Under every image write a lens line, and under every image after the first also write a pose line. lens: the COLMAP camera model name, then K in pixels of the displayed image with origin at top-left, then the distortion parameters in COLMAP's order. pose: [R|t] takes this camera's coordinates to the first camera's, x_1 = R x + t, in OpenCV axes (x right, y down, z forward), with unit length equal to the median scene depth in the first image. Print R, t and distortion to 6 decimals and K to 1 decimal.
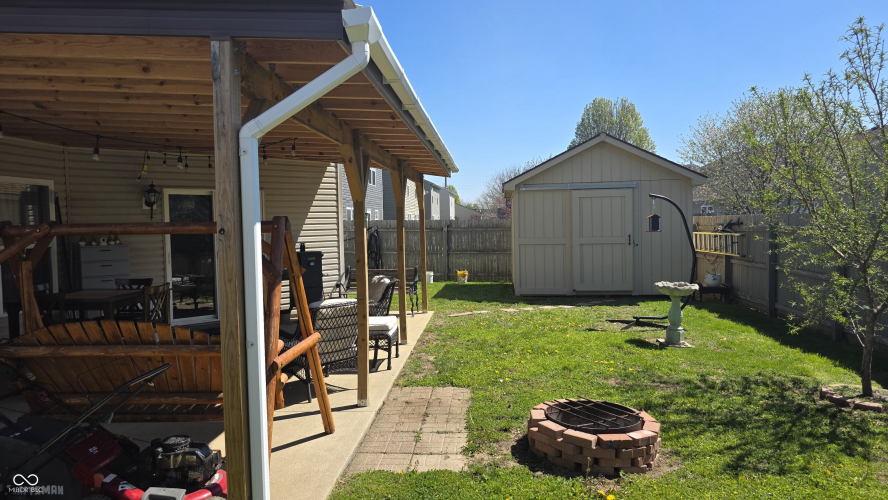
lens RADIAL K [[598.0, 0, 445.5], [0, 598.0, 245.2], [0, 0, 1]] dist [0.060983, -0.052551]
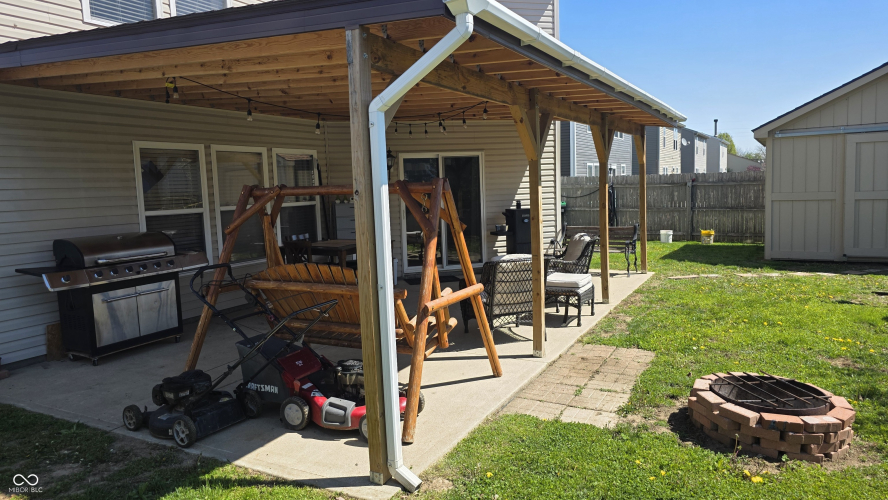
lens RADIAL K [[598.0, 0, 437.5], [0, 598.0, 241.8], [0, 0, 1]] dist [0.060983, -0.052551]
pose [[0.906401, 0.025616, -0.421642, 0.133732], [0.002403, 0.997831, 0.065786, -0.001328], [0.422412, -0.060642, 0.904373, -0.007185]]
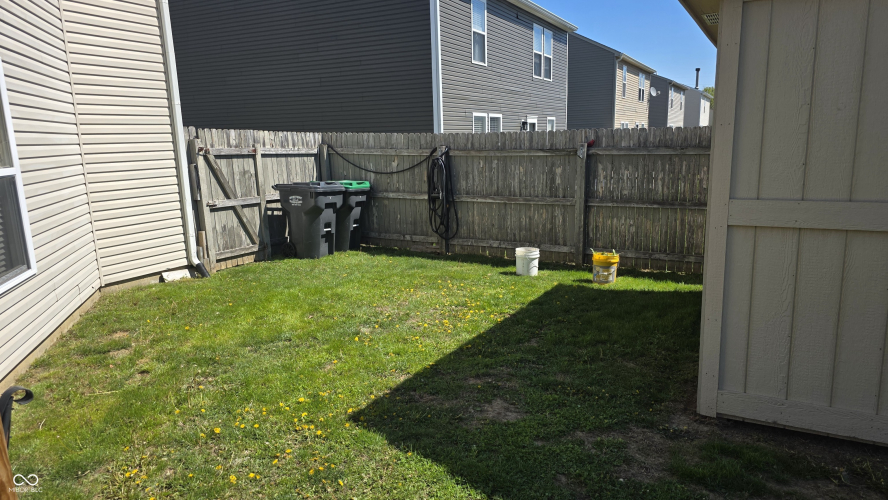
lens RADIAL K [[598.0, 0, 438.3], [0, 598.0, 252.4], [0, 0, 1]] dist [0.060983, -0.052551]
pose [[0.916207, 0.067735, -0.394940, 0.269374], [-0.006365, 0.987945, 0.154676, -0.068795], [0.400656, -0.139201, 0.905593, 1.719395]]
